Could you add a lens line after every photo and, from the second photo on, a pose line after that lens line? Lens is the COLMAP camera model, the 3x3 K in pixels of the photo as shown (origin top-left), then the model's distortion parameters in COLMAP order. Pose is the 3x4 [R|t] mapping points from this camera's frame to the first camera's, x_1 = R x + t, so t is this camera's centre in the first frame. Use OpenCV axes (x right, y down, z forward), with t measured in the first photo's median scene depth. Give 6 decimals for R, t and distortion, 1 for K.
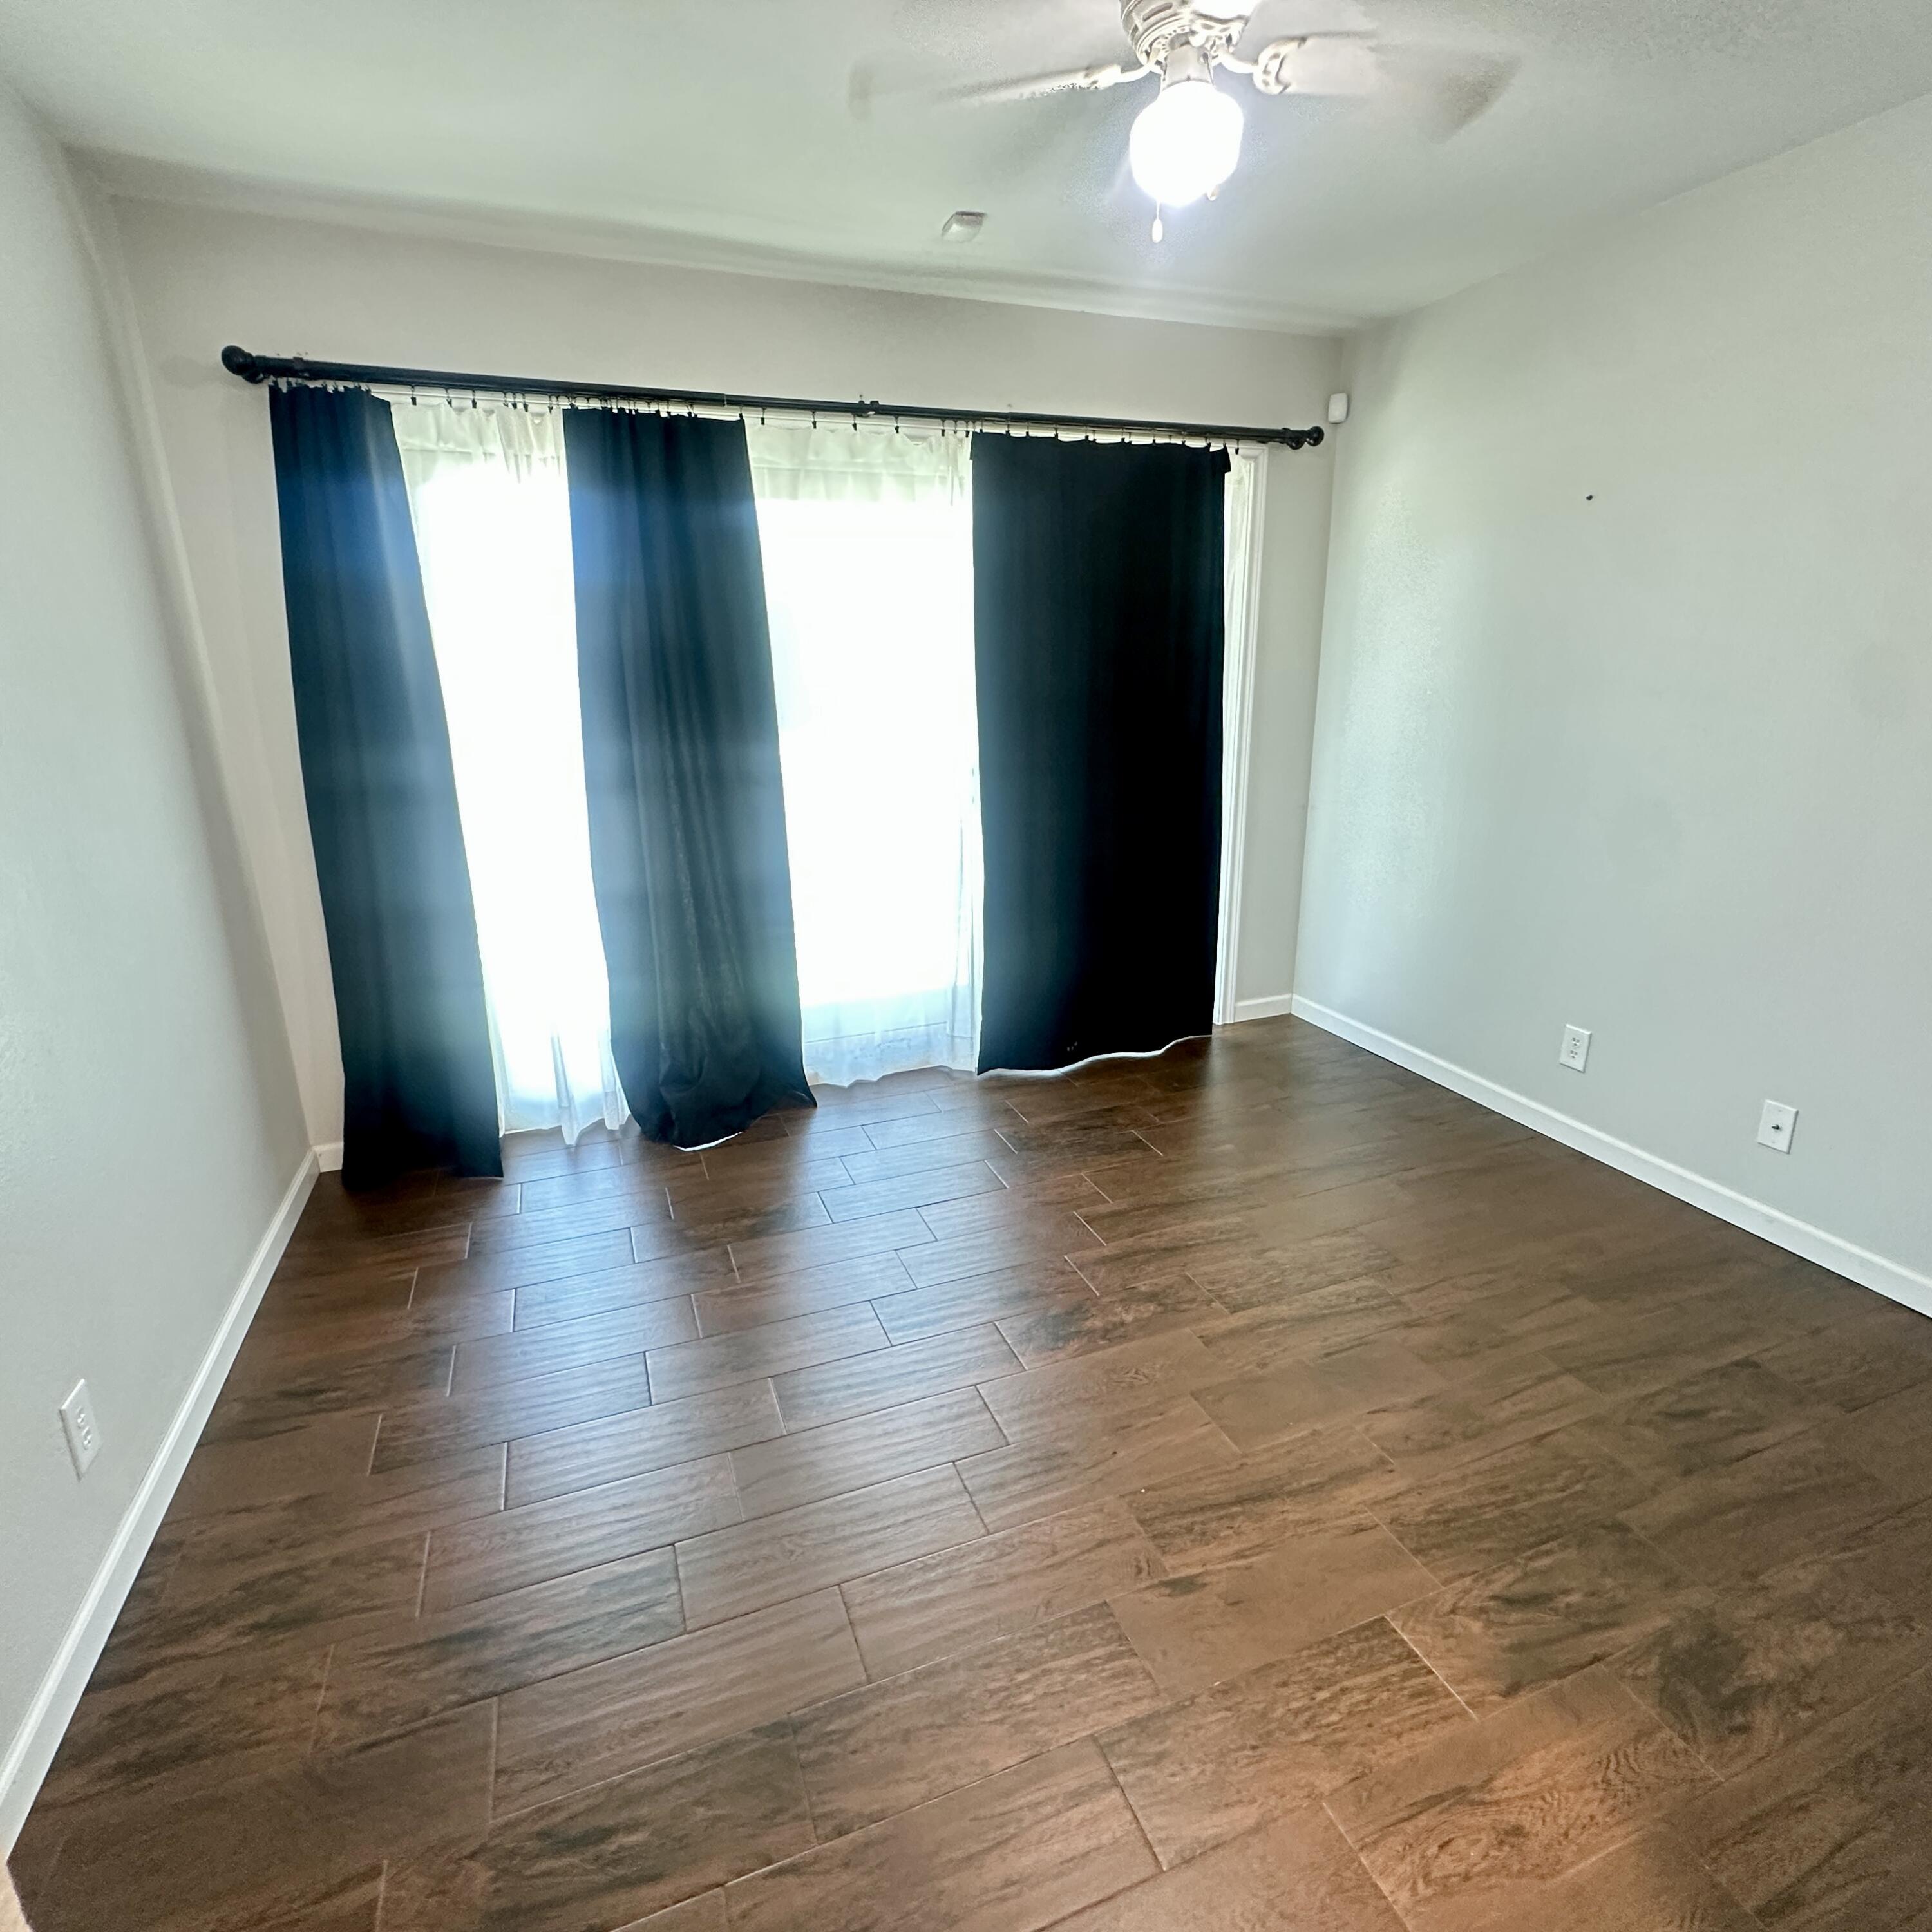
lens RADIAL K [[1025.7, 0, 962.4], [0, 1025.7, 963.2], [0, 0, 1]] dist [-0.001822, 0.000960]
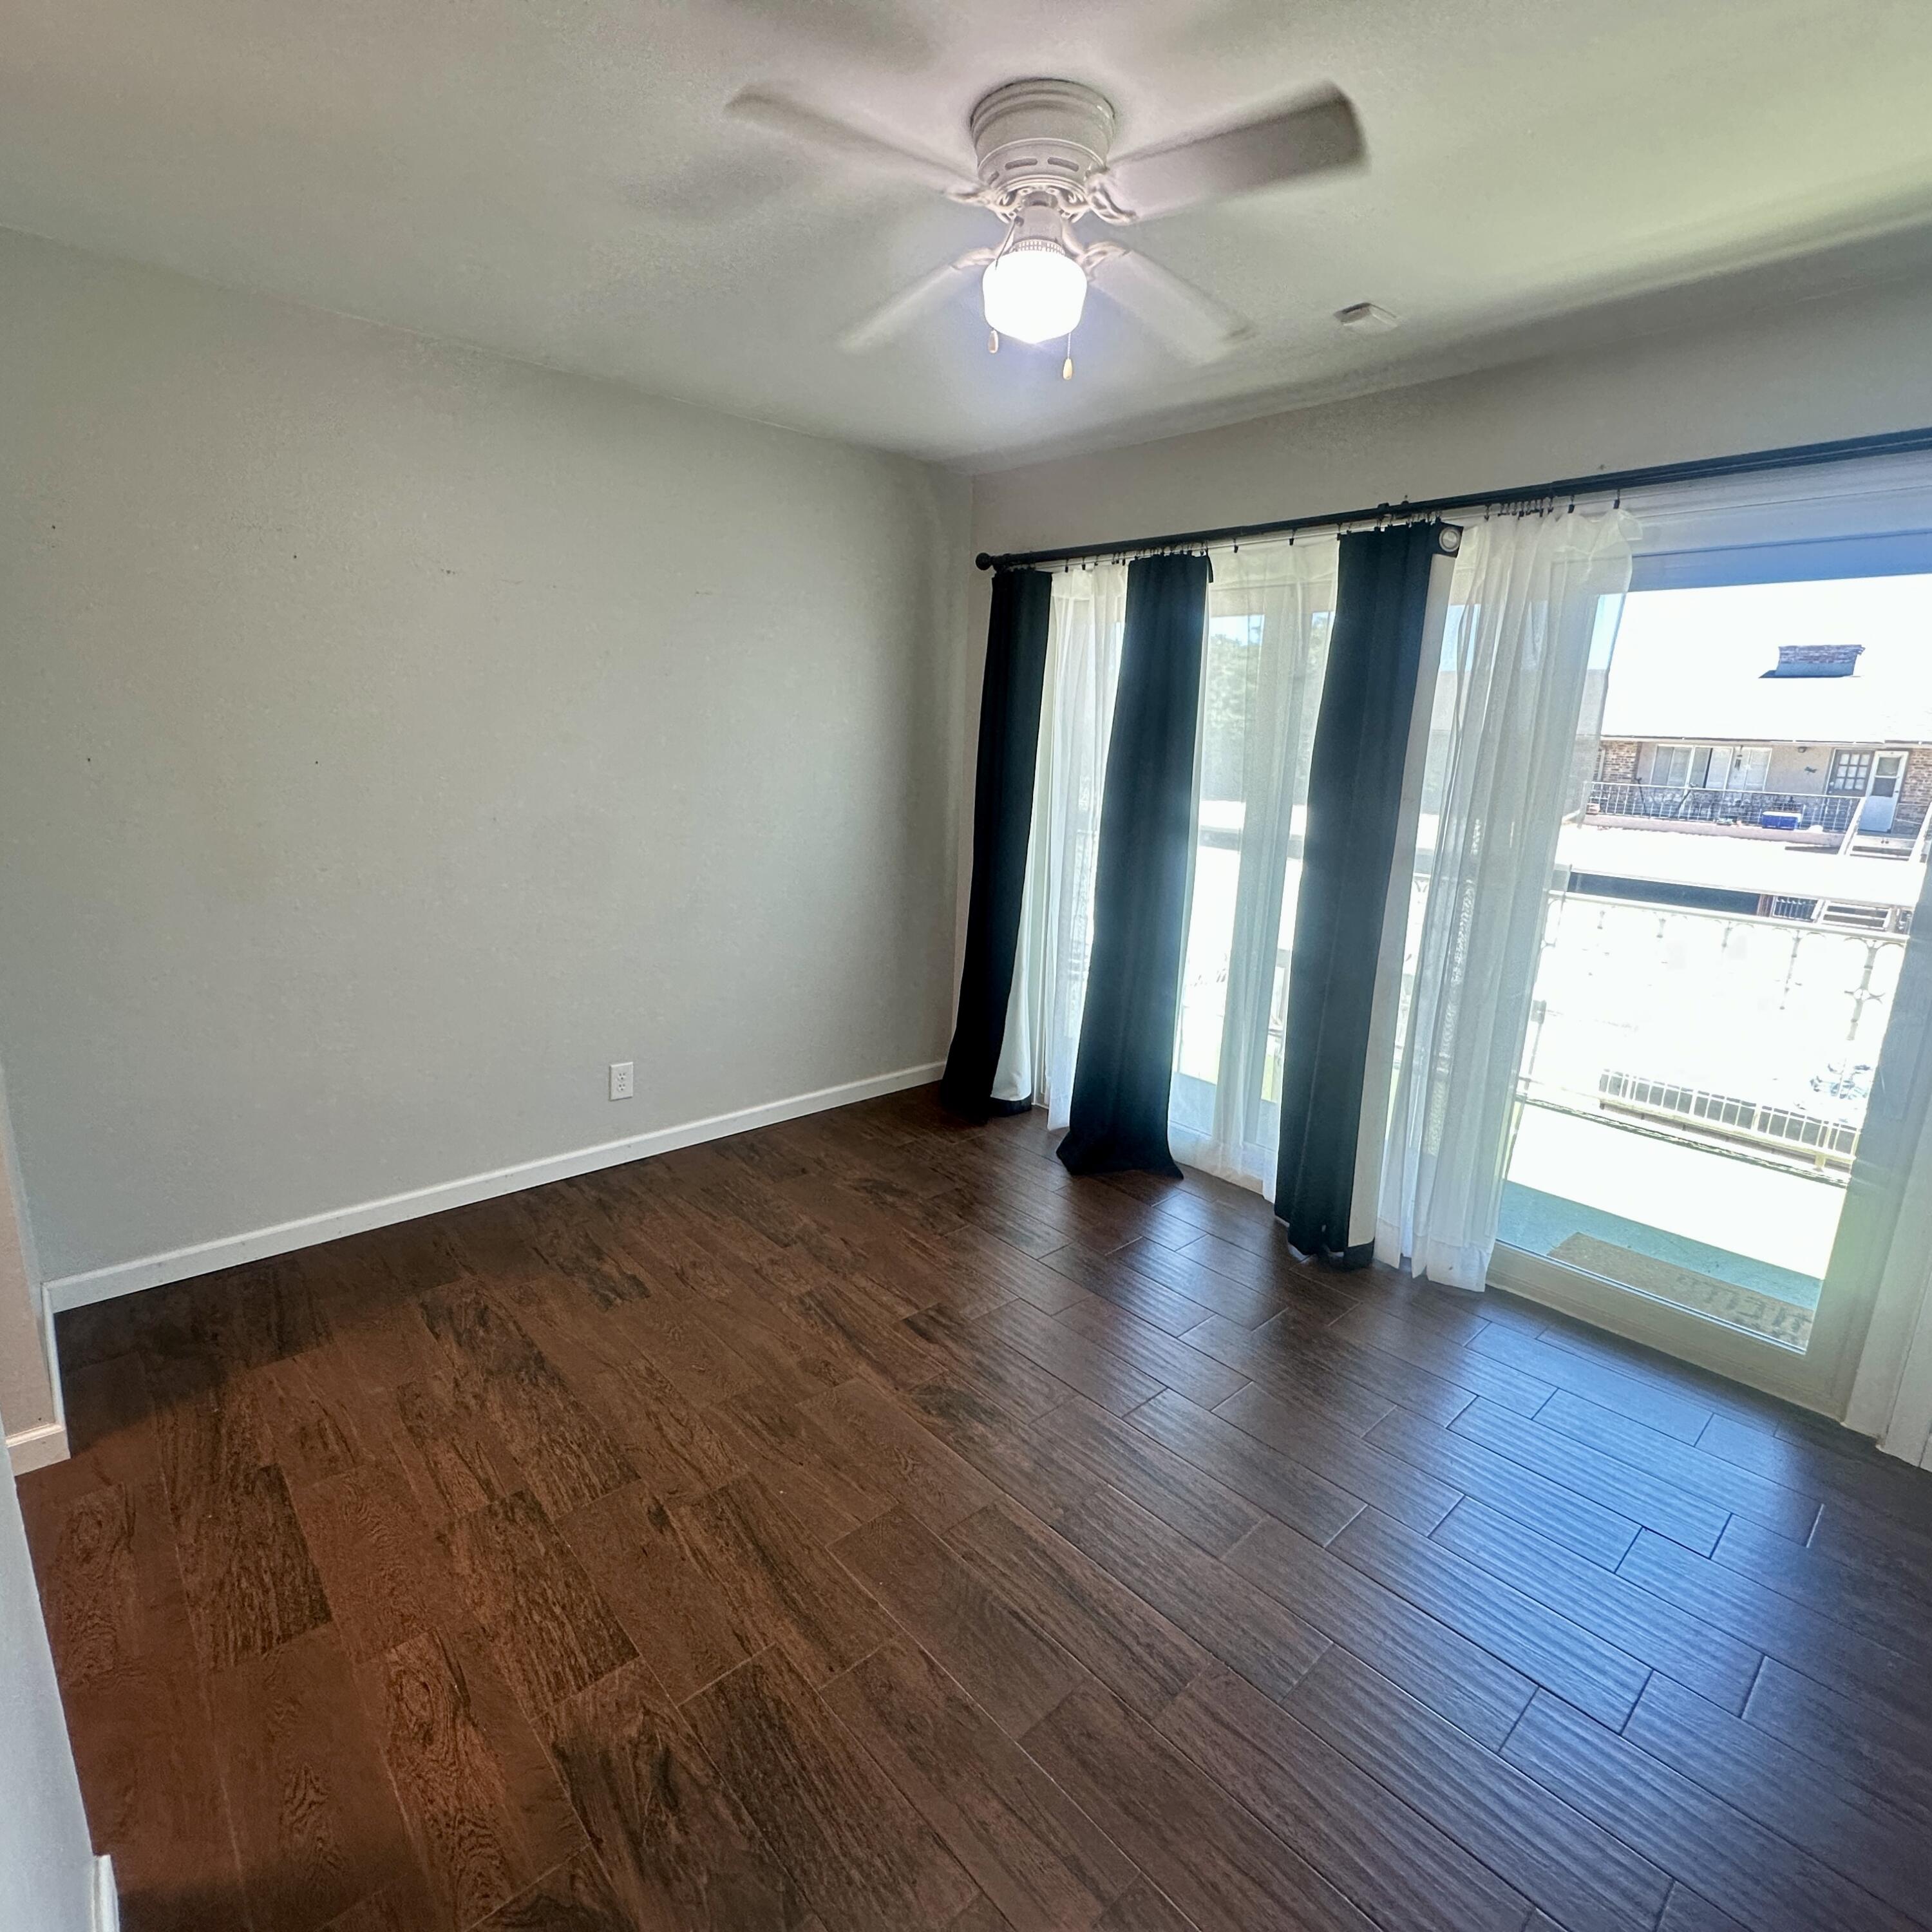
lens RADIAL K [[1025.7, 0, 963.6], [0, 1025.7, 963.1], [0, 0, 1]] dist [-0.001822, 0.000960]
pose [[0.360183, 0.235605, -0.902640, 1.352738], [-0.305528, 0.944010, 0.124487, -0.286401], [0.881431, 0.230943, 0.412000, 0.704468]]
